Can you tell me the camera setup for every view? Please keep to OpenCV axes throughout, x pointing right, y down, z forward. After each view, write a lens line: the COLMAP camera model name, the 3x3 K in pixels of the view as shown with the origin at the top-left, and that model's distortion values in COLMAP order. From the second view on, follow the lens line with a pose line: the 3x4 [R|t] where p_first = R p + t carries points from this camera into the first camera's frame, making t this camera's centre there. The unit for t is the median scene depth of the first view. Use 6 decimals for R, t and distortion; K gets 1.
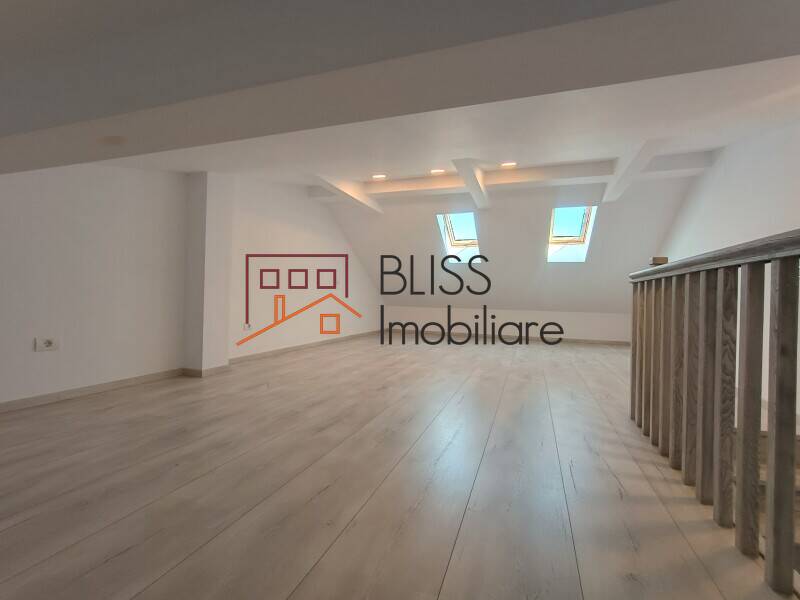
lens RADIAL K [[361.6, 0, 402.4], [0, 361.6, 300.3], [0, 0, 1]] dist [0.000021, 0.000673]
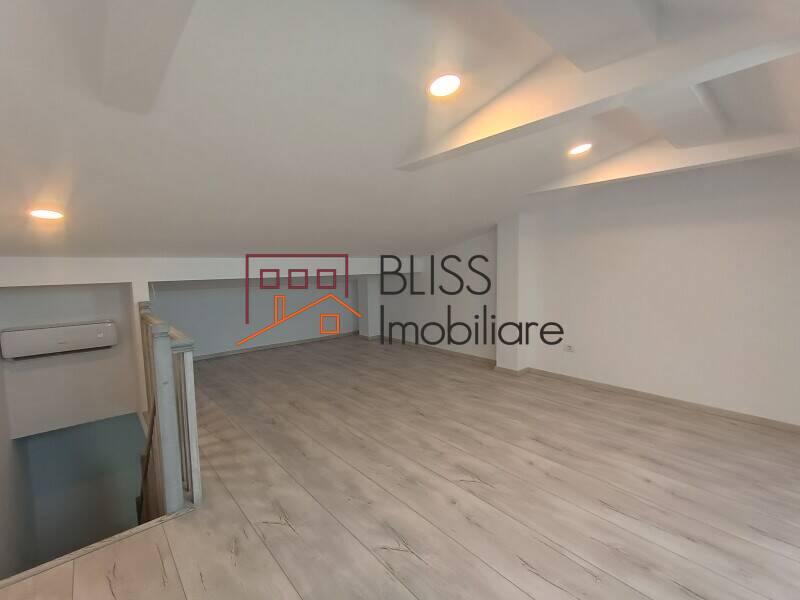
lens RADIAL K [[361.6, 0, 402.4], [0, 361.6, 300.3], [0, 0, 1]] dist [0.000021, 0.000673]
pose [[-0.491391, 0.066246, -0.868416, 1.088134], [0.003702, 0.997253, 0.073980, -0.218725], [0.870931, 0.033138, -0.490286, 1.785391]]
